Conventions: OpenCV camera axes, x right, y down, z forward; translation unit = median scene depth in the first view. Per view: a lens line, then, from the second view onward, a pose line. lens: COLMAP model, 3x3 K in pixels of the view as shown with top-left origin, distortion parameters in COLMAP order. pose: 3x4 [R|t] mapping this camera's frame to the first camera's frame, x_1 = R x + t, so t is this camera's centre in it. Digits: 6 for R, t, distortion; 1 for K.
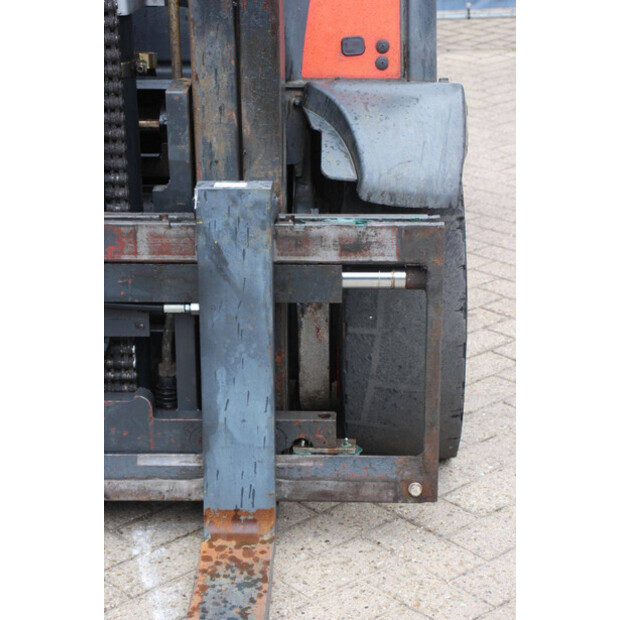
lens RADIAL K [[1452.6, 0, 310.0], [0, 1452.6, 310.0], [0, 0, 1]] dist [0.374290, -0.198148]
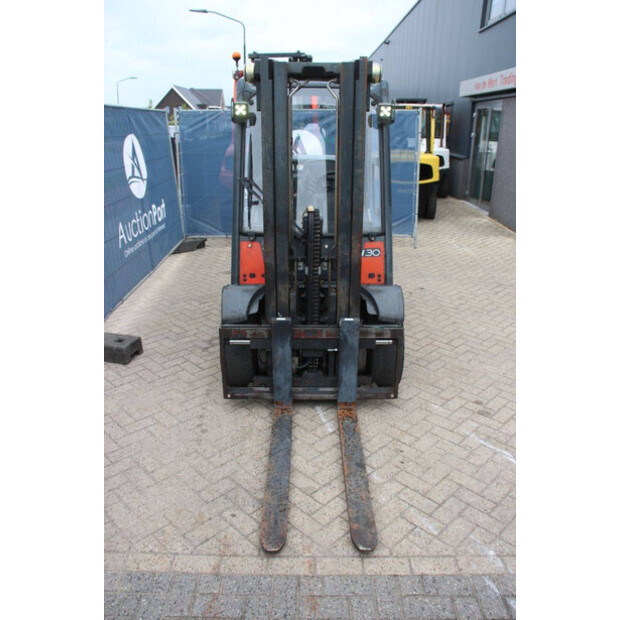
lens RADIAL K [[514.9, 0, 310.0], [0, 514.9, 310.0], [0, 0, 1]] dist [-0.167093, 0.151281]
pose [[0.999269, -0.006576, 0.037664, -0.190864], [0.006322, 0.999957, 0.006844, -0.110909], [-0.037708, -0.006601, 0.999267, -0.316633]]
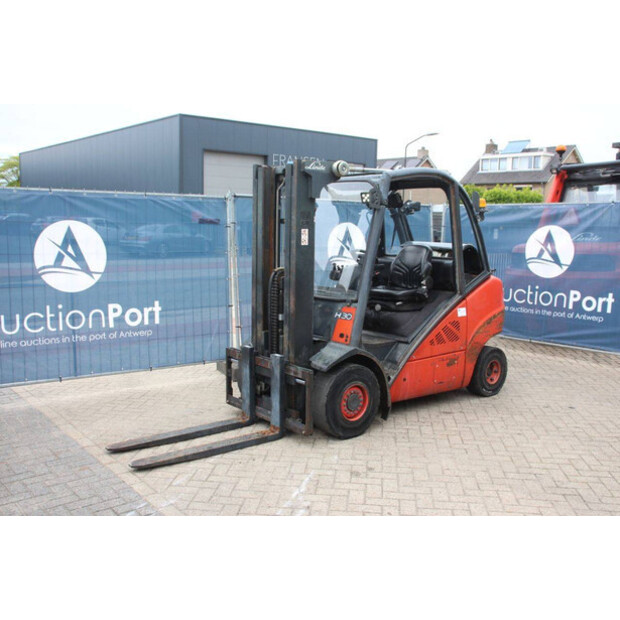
lens RADIAL K [[637.5, 0, 310.0], [0, 637.5, 310.0], [0, 0, 1]] dist [-0.054617, 0.007993]
pose [[0.653337, 0.112049, -0.748730, 1.466163], [-0.270738, 0.958165, -0.092853, -0.056874], [0.707002, 0.263374, 0.656340, -0.332491]]
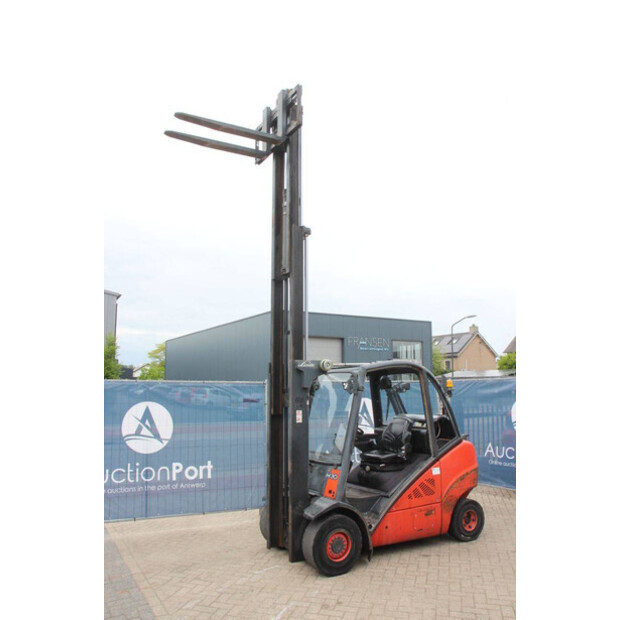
lens RADIAL K [[514.9, 0, 310.0], [0, 514.9, 310.0], [0, 0, 1]] dist [-0.167093, 0.151281]
pose [[0.523738, -0.128773, -0.842090, 1.821871], [-0.284374, 0.905377, -0.315317, -0.191991], [0.803013, 0.404612, 0.437561, -0.186365]]
